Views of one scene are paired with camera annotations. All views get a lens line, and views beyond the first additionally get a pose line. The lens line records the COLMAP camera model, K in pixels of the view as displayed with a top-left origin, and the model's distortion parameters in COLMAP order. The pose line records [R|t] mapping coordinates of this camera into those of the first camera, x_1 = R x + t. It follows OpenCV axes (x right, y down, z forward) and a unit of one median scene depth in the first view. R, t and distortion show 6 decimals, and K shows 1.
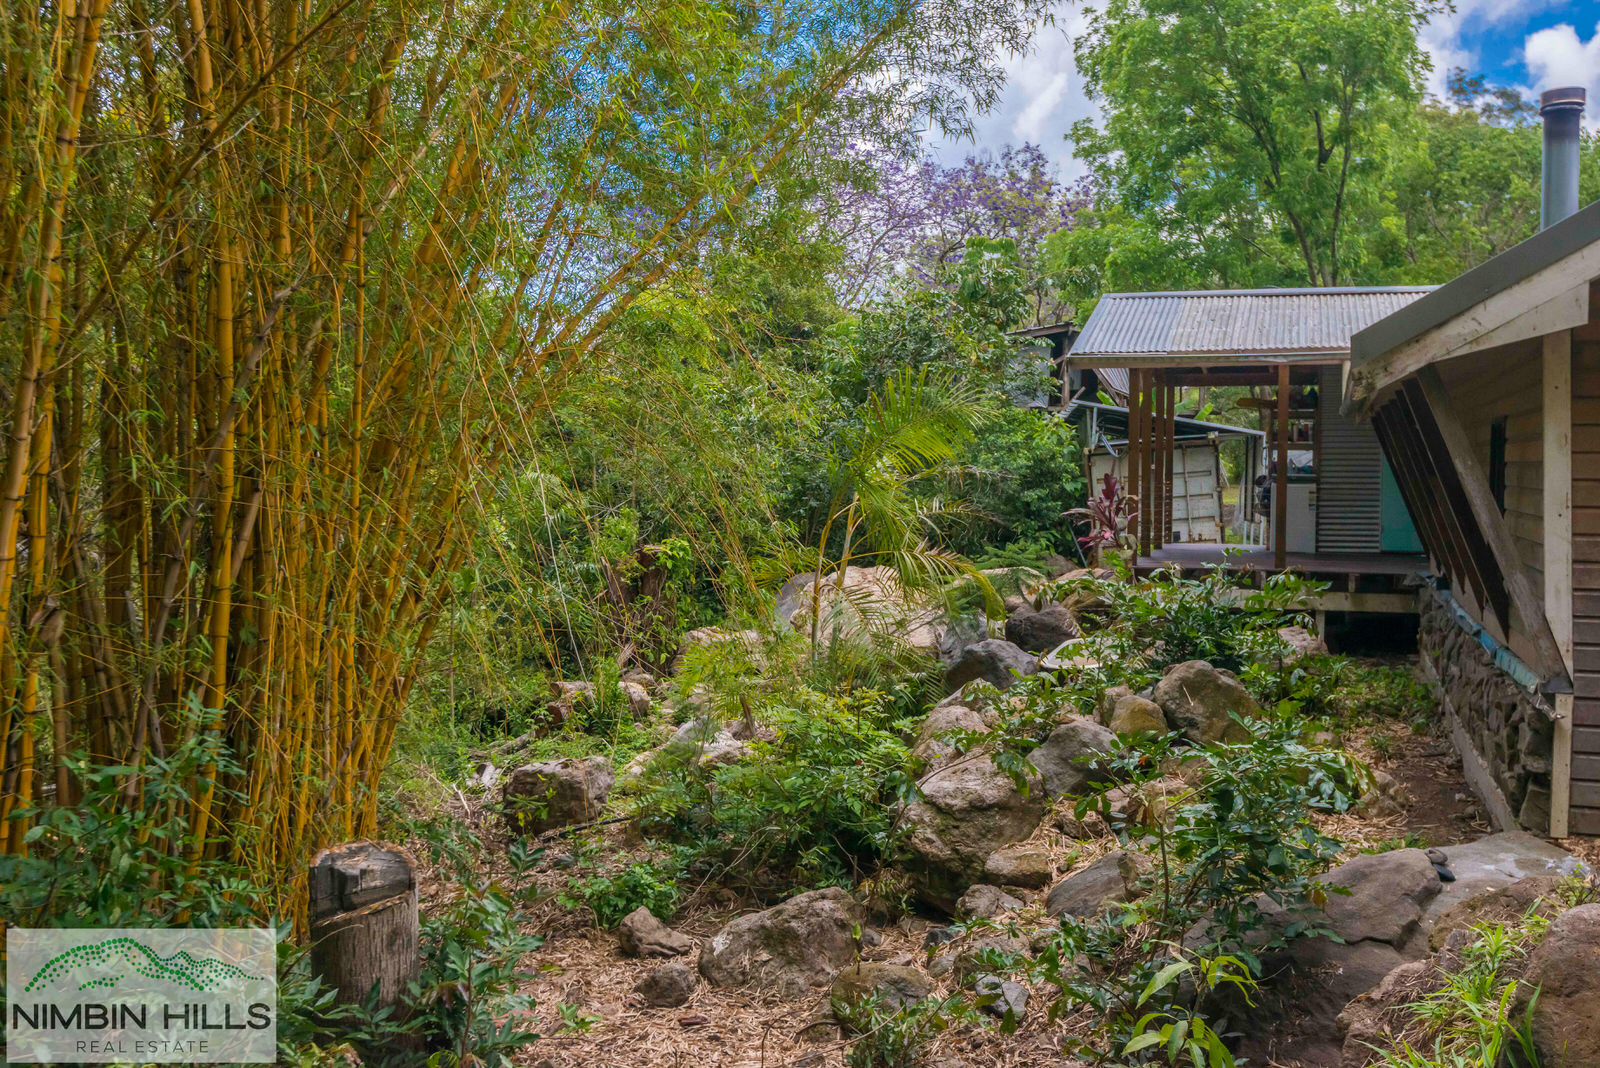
lens RADIAL K [[1536.5, 0, 800.0], [0, 1536.5, 534.0], [0, 0, 1]] dist [0.006215, -0.010043]
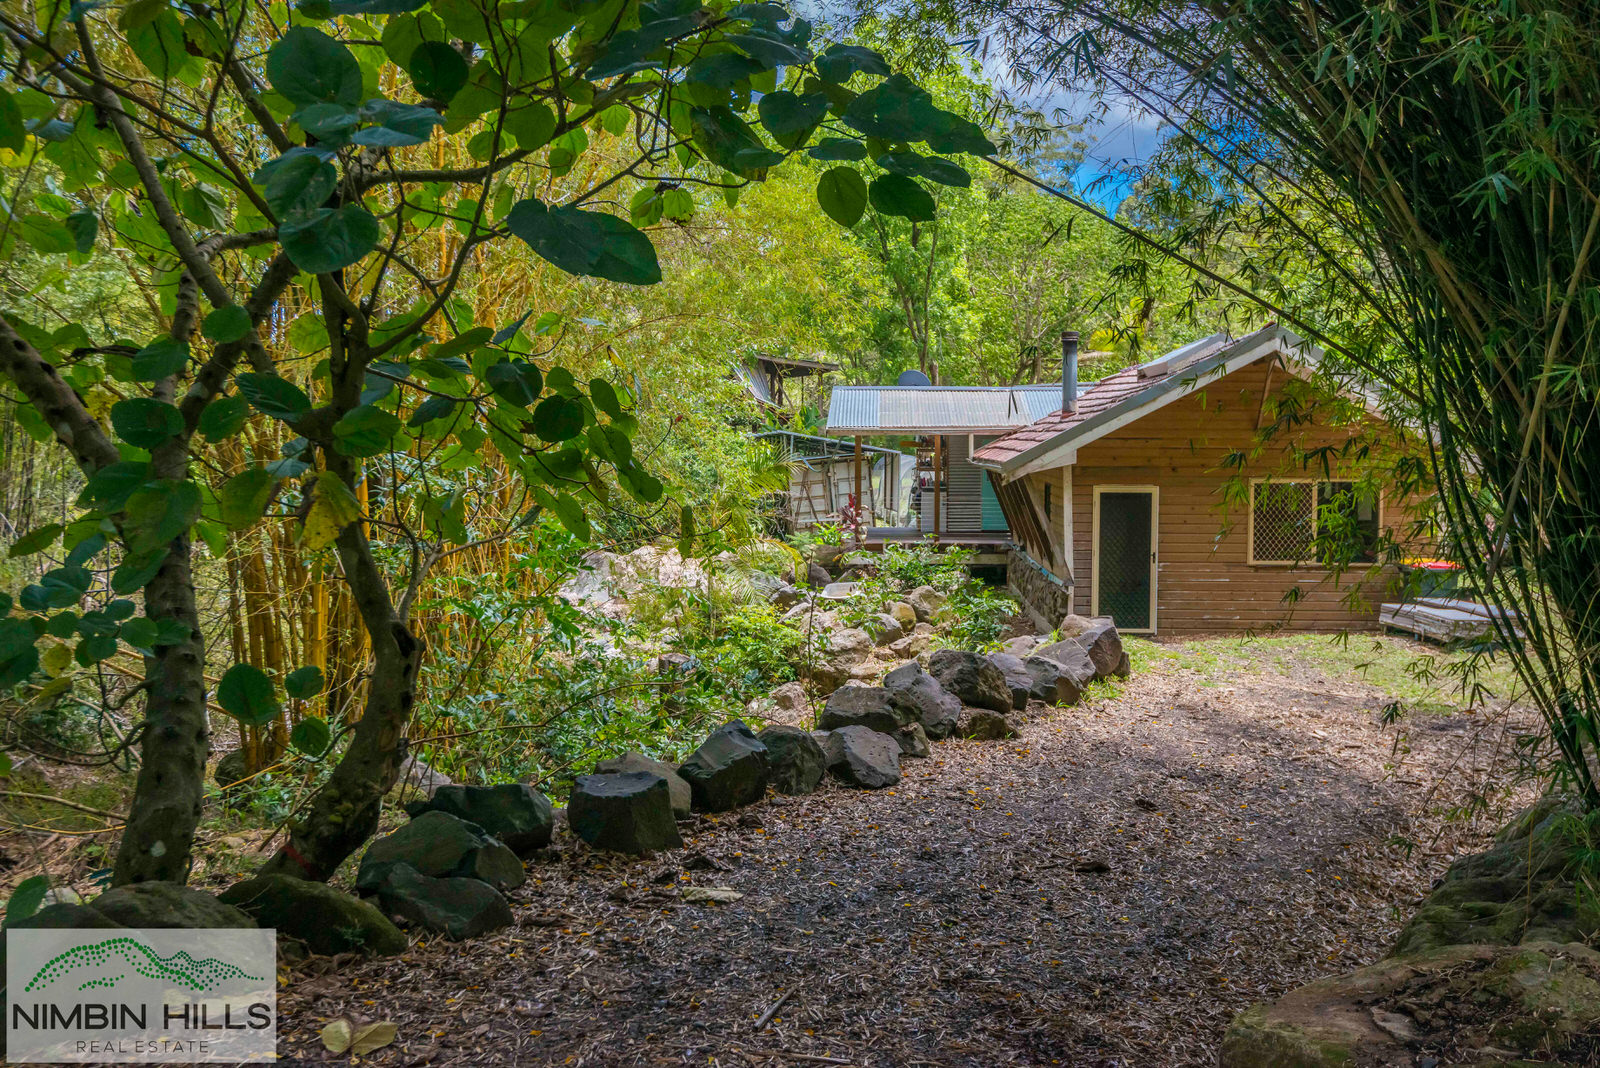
lens RADIAL K [[1536.5, 0, 800.0], [0, 1536.5, 534.0], [0, 0, 1]] dist [0.006215, -0.010043]
pose [[0.961870, -0.022451, 0.272584, -0.499593], [0.017233, 0.999620, 0.021520, -0.042156], [-0.272964, -0.016002, 0.961891, -1.050681]]
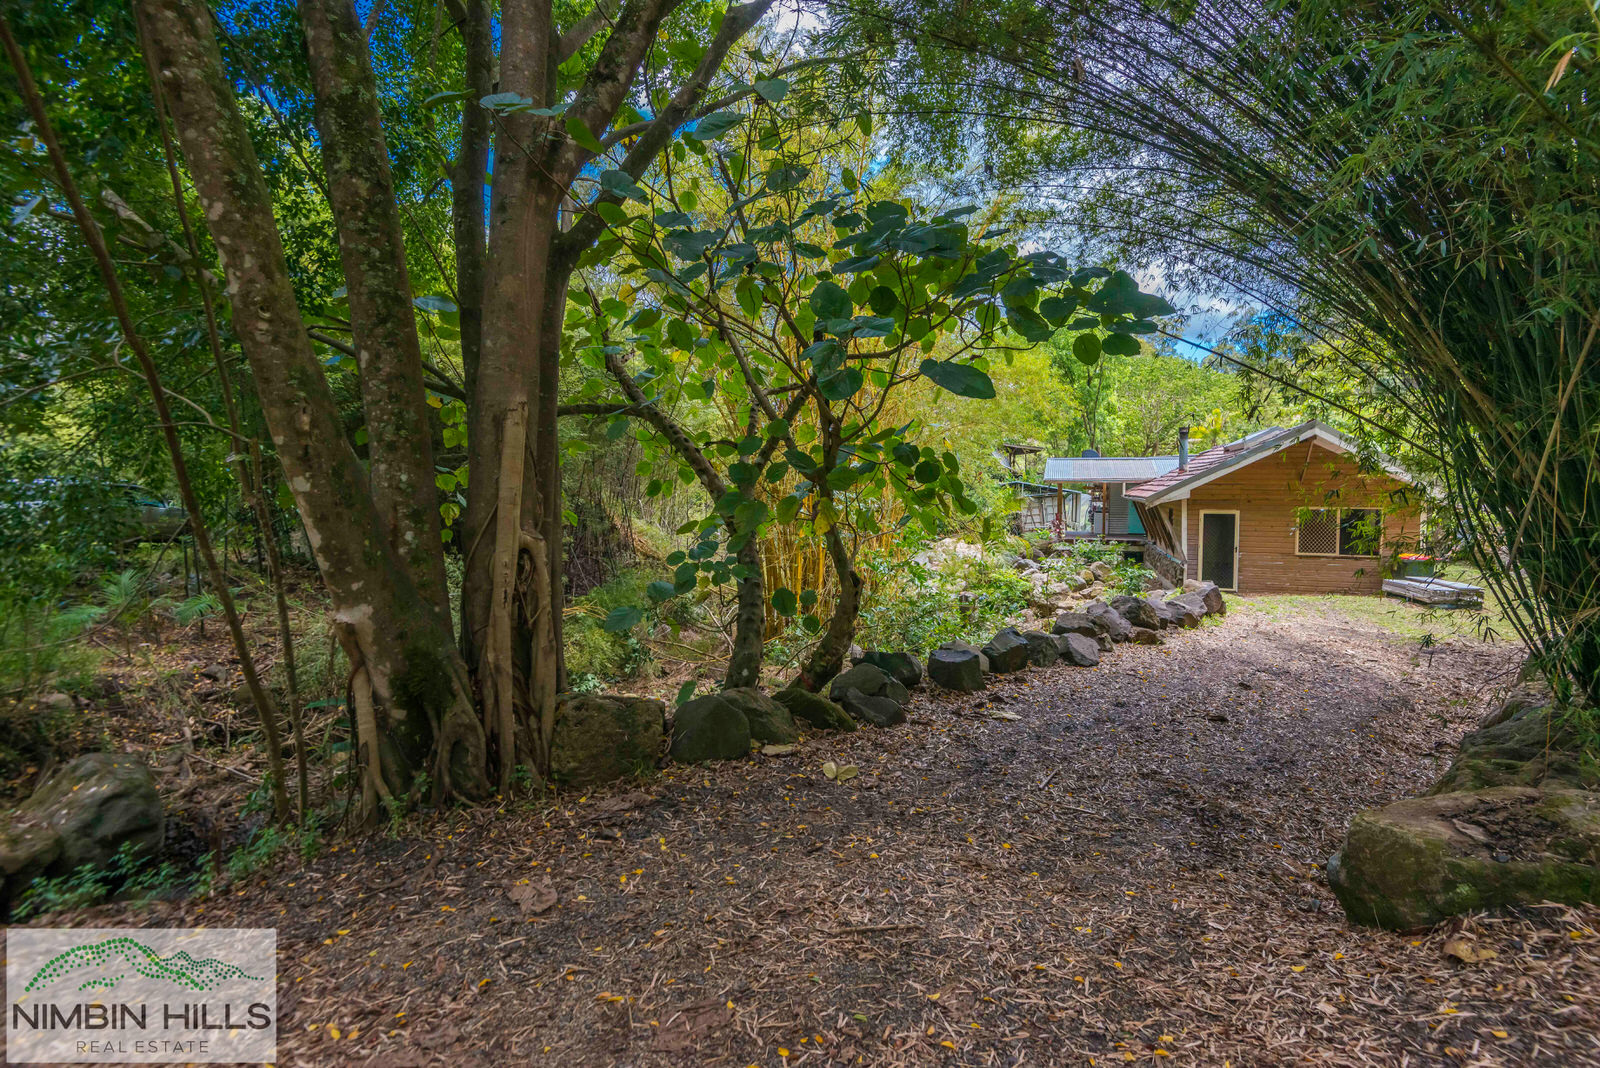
lens RADIAL K [[745.5, 0, 798.5], [0, 745.5, 522.6], [0, 0, 1]] dist [0.002052, -0.013701]
pose [[0.999914, -0.005099, -0.012051, -0.524921], [0.005164, 0.999972, 0.005335, -0.039455], [0.012024, -0.005397, 0.999913, -1.031781]]
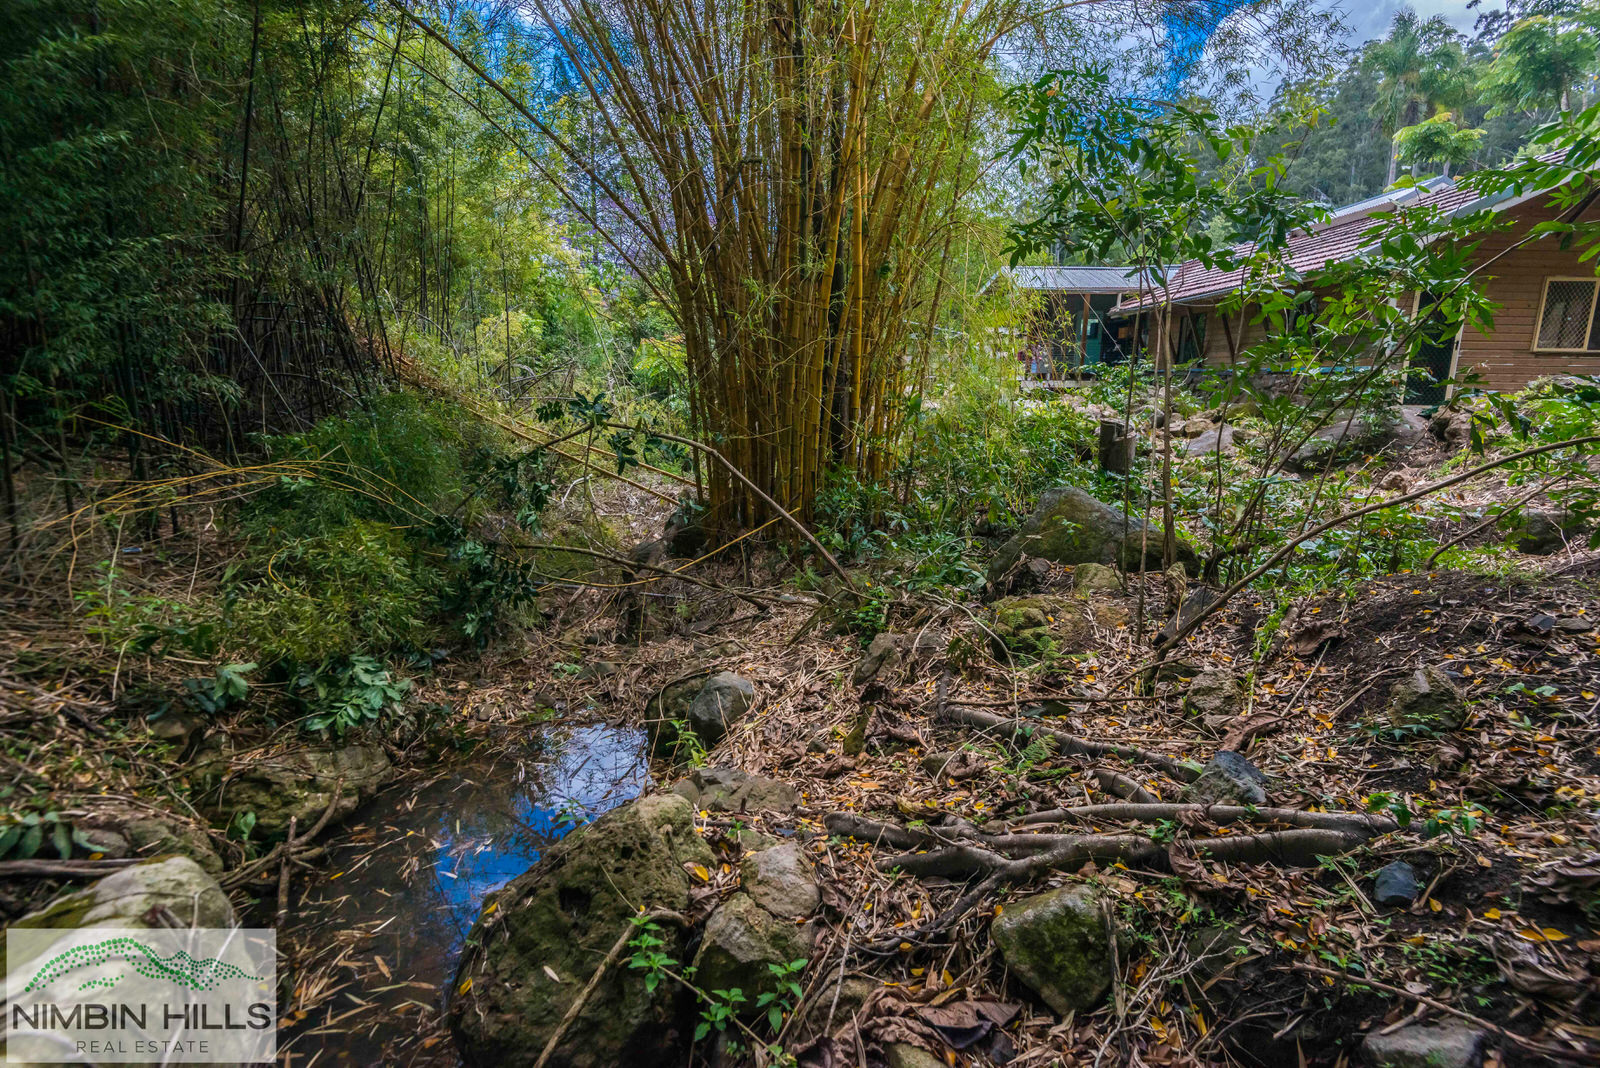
lens RADIAL K [[740.2, 0, 800.0], [0, 740.2, 534.0], [0, 0, 1]] dist [-0.002754, -0.000507]
pose [[0.936085, -0.069260, 0.344889, -0.849654], [0.011928, 0.986112, 0.165654, 0.112313], [-0.351572, -0.150953, 0.923910, -0.090985]]
